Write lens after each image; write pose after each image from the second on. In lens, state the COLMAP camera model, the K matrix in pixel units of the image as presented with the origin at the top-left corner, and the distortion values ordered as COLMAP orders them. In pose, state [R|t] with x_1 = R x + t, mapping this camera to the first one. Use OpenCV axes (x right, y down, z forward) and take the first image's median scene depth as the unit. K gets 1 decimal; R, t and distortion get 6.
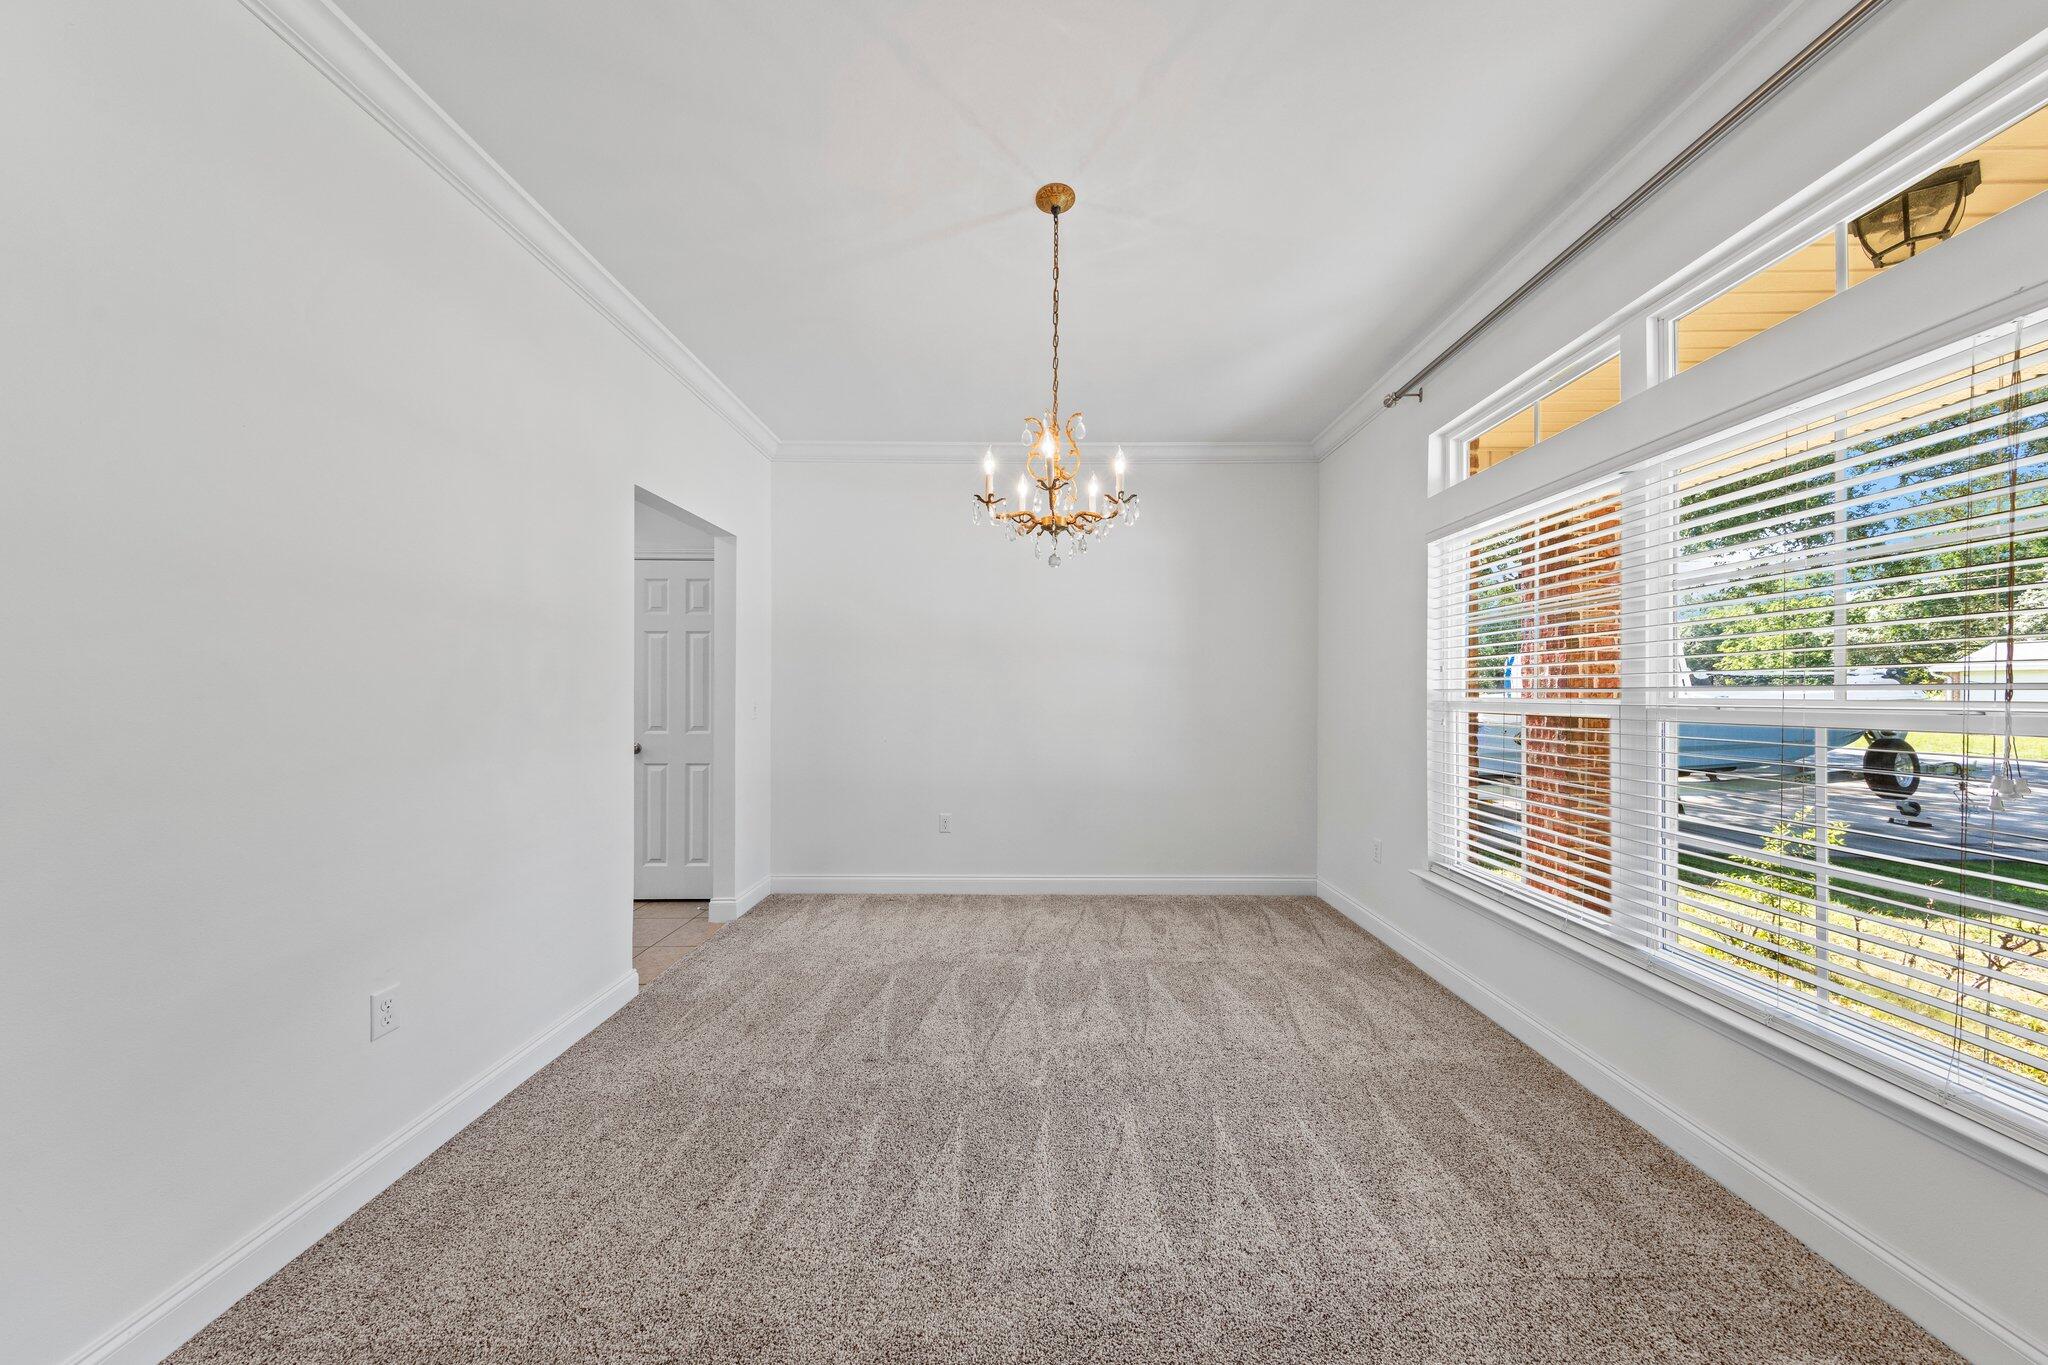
lens RADIAL K [[644.0, 0, 1032.6], [0, 644.0, 689.1], [0, 0, 1]] dist [0.005259, -0.000526]
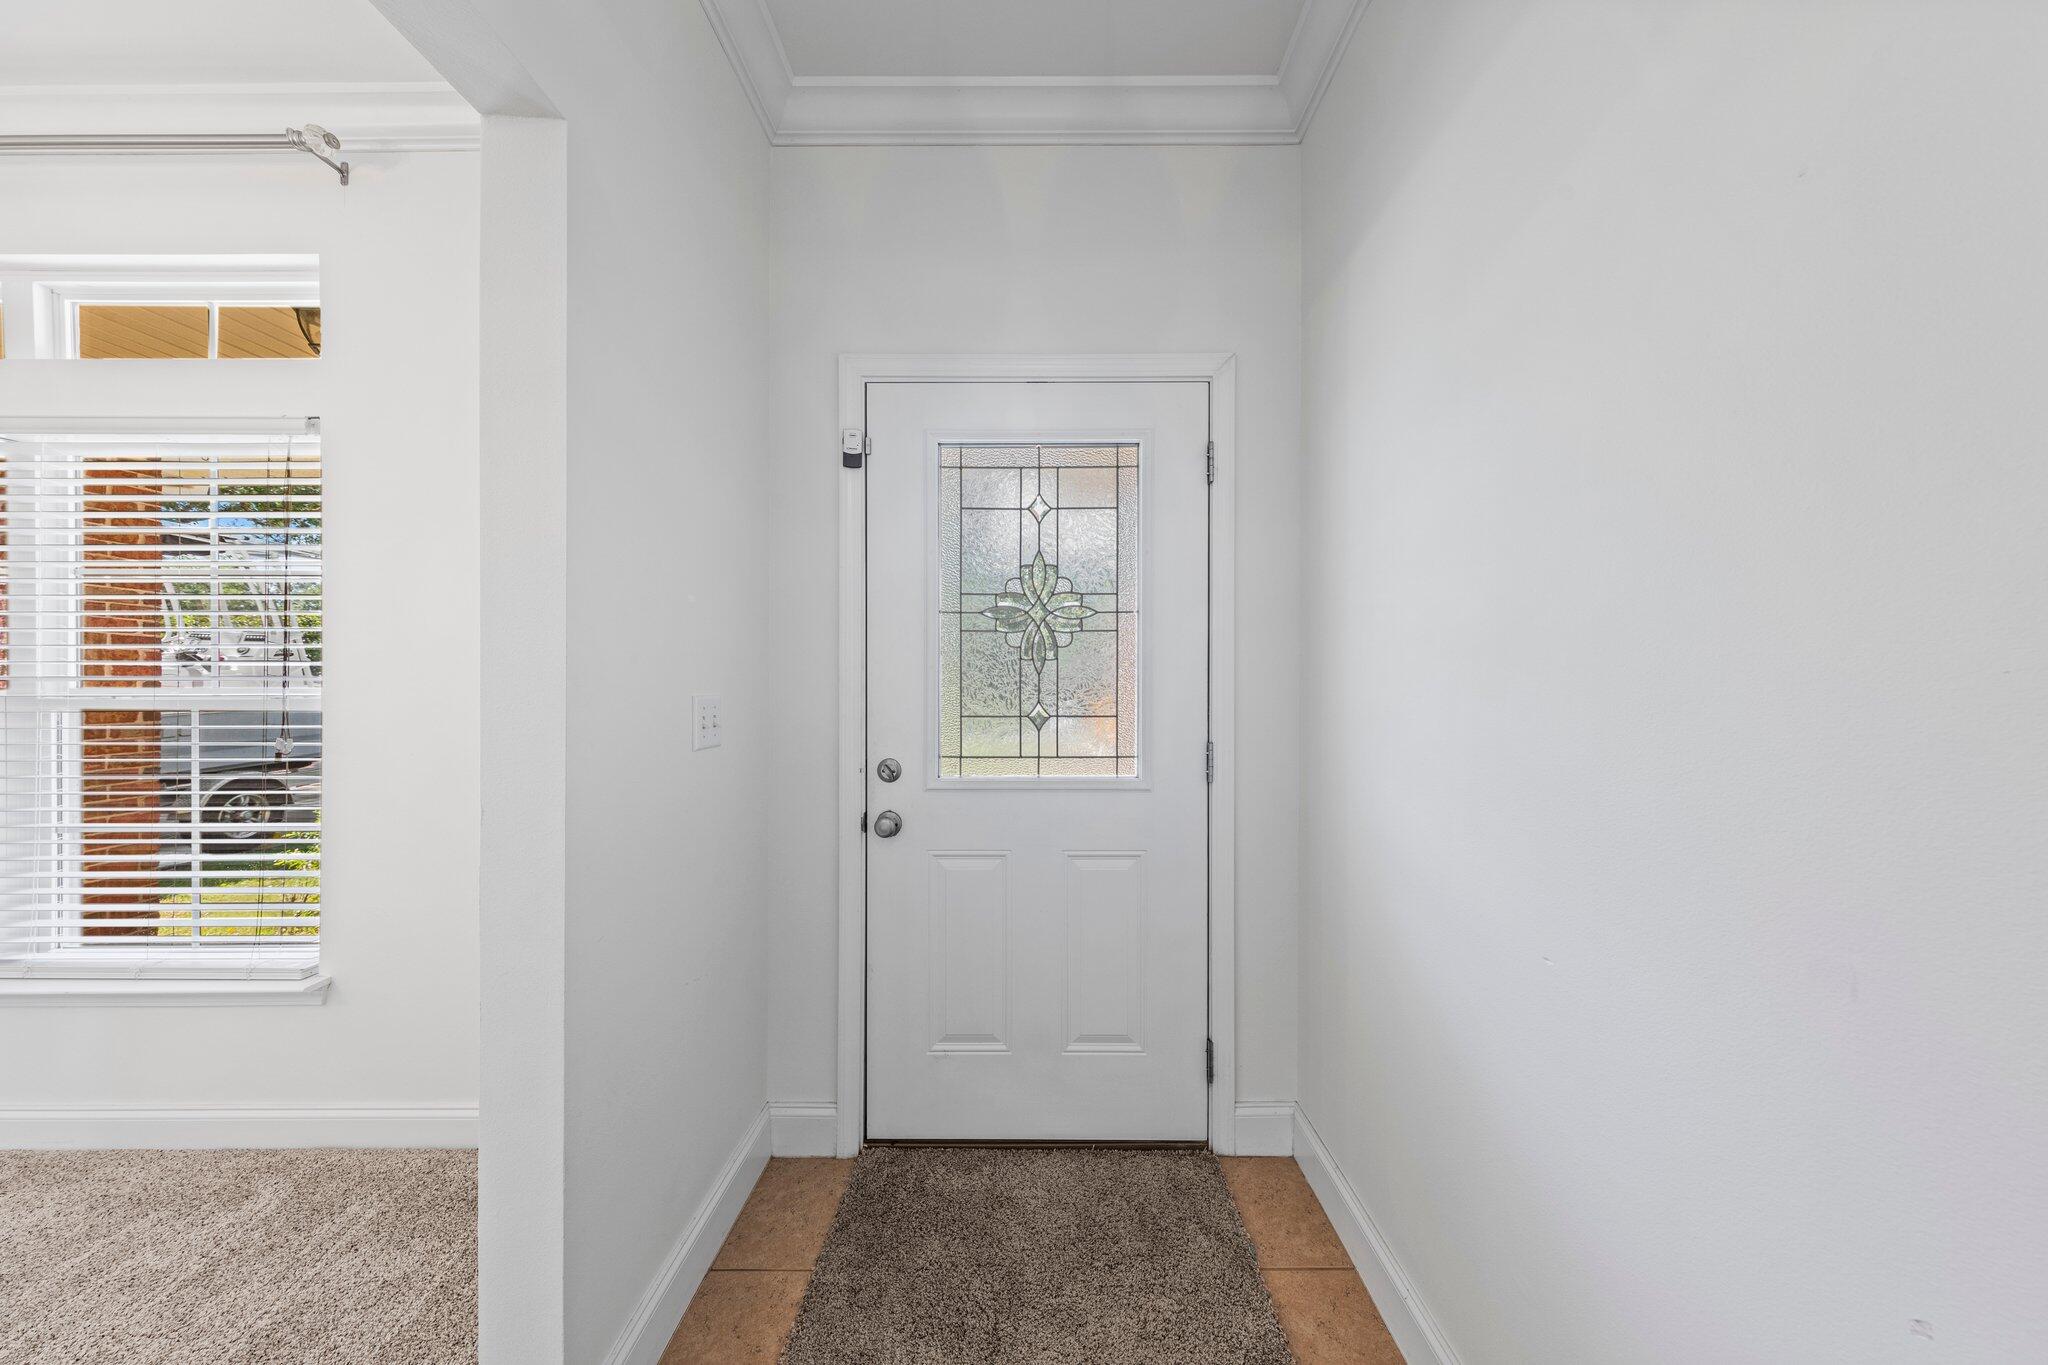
lens RADIAL K [[644.0, 0, 1039.2], [0, 644.0, 679.0], [0, 0, 1]] dist [0.005259, -0.000526]
pose [[-0.003601, -0.000551, 0.999993, 0.001081], [-0.003442, 0.999994, 0.000538, -0.004870], [-0.999988, -0.003440, -0.003603, -0.453138]]
